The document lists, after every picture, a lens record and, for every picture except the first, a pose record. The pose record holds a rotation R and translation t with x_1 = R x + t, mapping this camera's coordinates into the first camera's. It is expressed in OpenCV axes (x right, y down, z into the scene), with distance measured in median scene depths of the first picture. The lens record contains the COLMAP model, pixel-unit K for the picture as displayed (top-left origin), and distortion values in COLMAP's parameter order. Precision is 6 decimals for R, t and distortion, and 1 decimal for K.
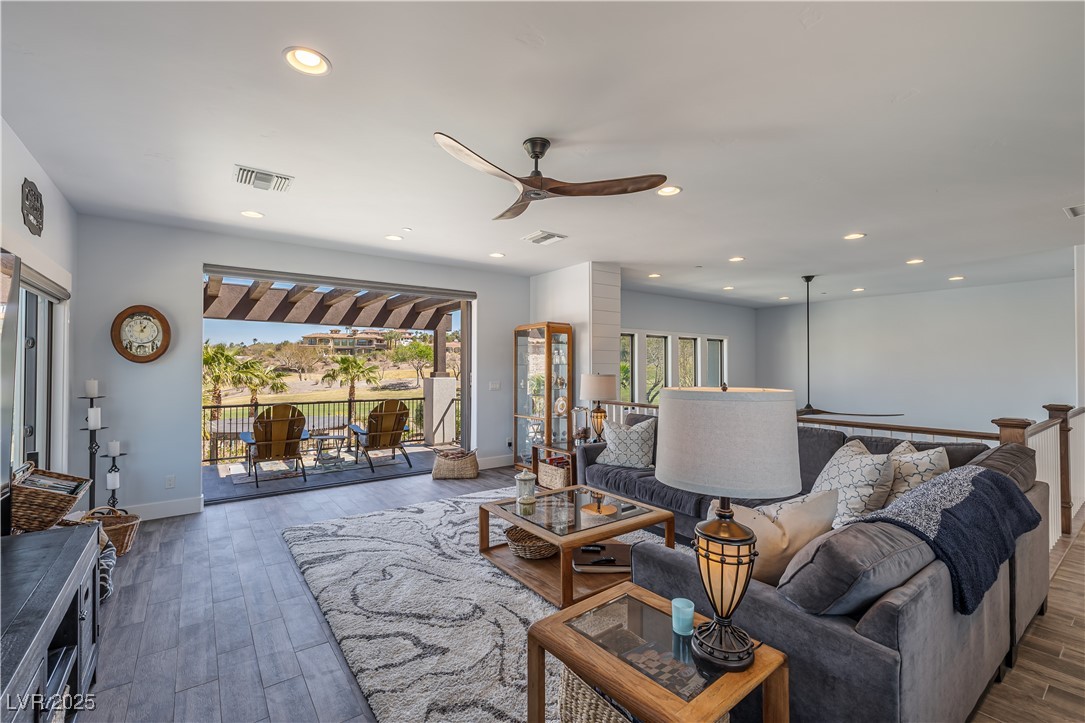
lens RADIAL K [[467.9, 0, 539.9], [0, 467.9, 361.1], [0, 0, 1]] dist [0.004246, -0.001277]
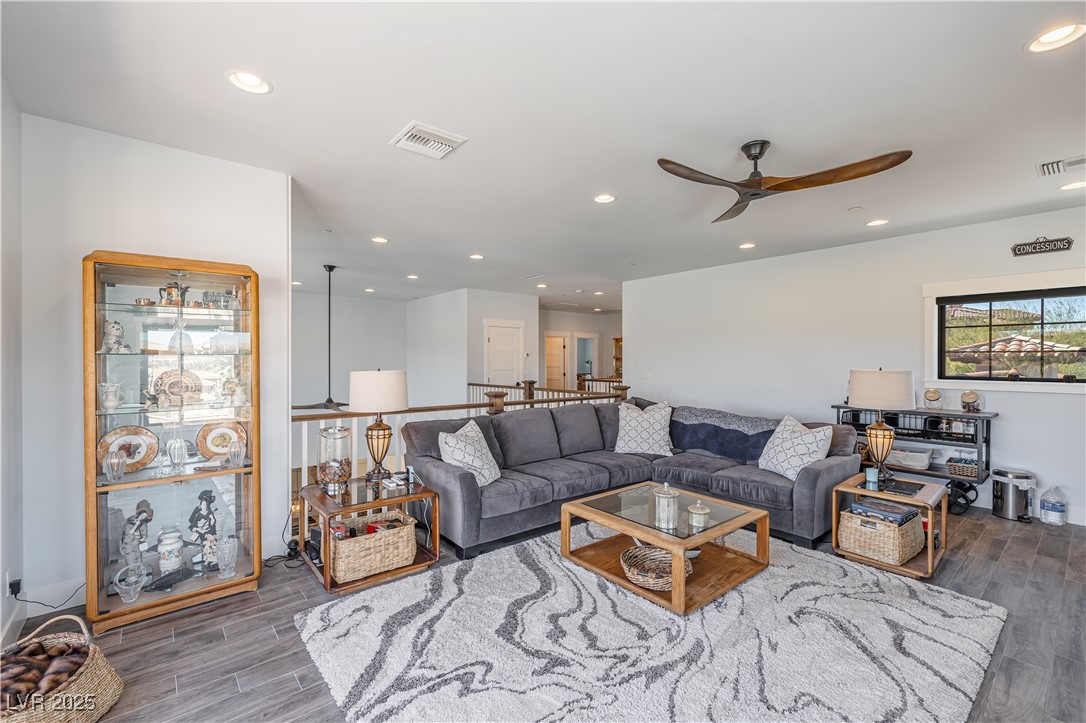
lens RADIAL K [[468.4, 0, 536.6], [0, 468.4, 364.4], [0, 0, 1]] dist [0.004246, -0.001277]
pose [[-0.056171, -0.010023, 0.998371, -0.763637], [-0.010726, 0.999898, 0.009435, 0.015092], [-0.998364, -0.010178, -0.056273, 1.159593]]
